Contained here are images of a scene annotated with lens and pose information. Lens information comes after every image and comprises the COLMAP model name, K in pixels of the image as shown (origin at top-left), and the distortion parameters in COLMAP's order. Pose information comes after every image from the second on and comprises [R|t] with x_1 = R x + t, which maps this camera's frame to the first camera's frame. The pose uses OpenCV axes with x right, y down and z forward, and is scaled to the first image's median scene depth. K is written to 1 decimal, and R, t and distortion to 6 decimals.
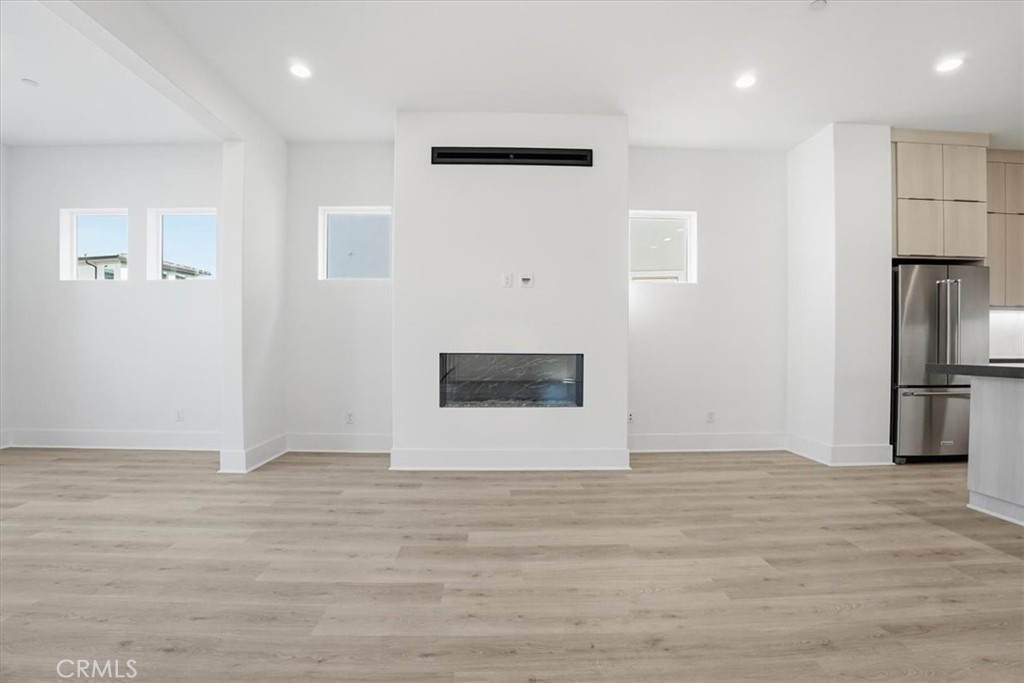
lens RADIAL K [[453.5, 0, 505.4], [0, 453.5, 360.2], [0, 0, 1]] dist [-0.045673, 0.003417]
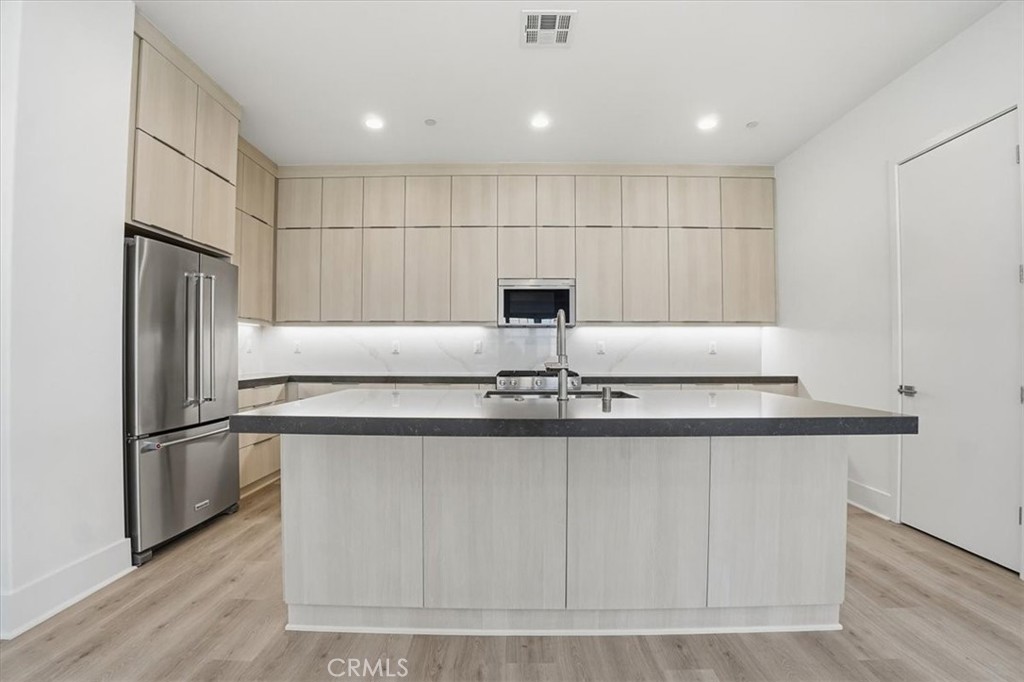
lens RADIAL K [[453.5, 0, 513.2], [0, 453.5, 347.9], [0, 0, 1]] dist [-0.045673, 0.003417]
pose [[0.019817, 0.004435, 0.999794, 0.308237], [0.012346, 0.999913, -0.004680, -0.054564], [-0.999727, 0.012436, 0.019760, 0.471162]]
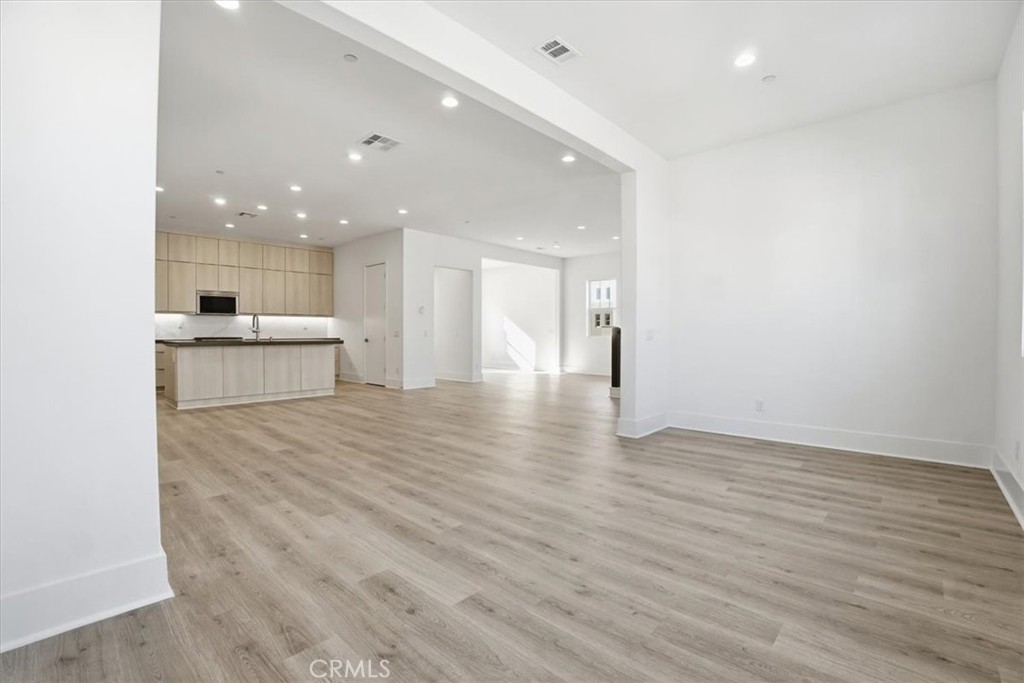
lens RADIAL K [[453.5, 0, 514.4], [0, 453.5, 340.6], [0, 0, 1]] dist [-0.045673, 0.003417]
pose [[-0.727826, -0.014503, 0.685608, -1.201599], [0.004890, 0.999641, 0.026337, -0.034538], [-0.685744, 0.022521, -0.727494, 1.047644]]
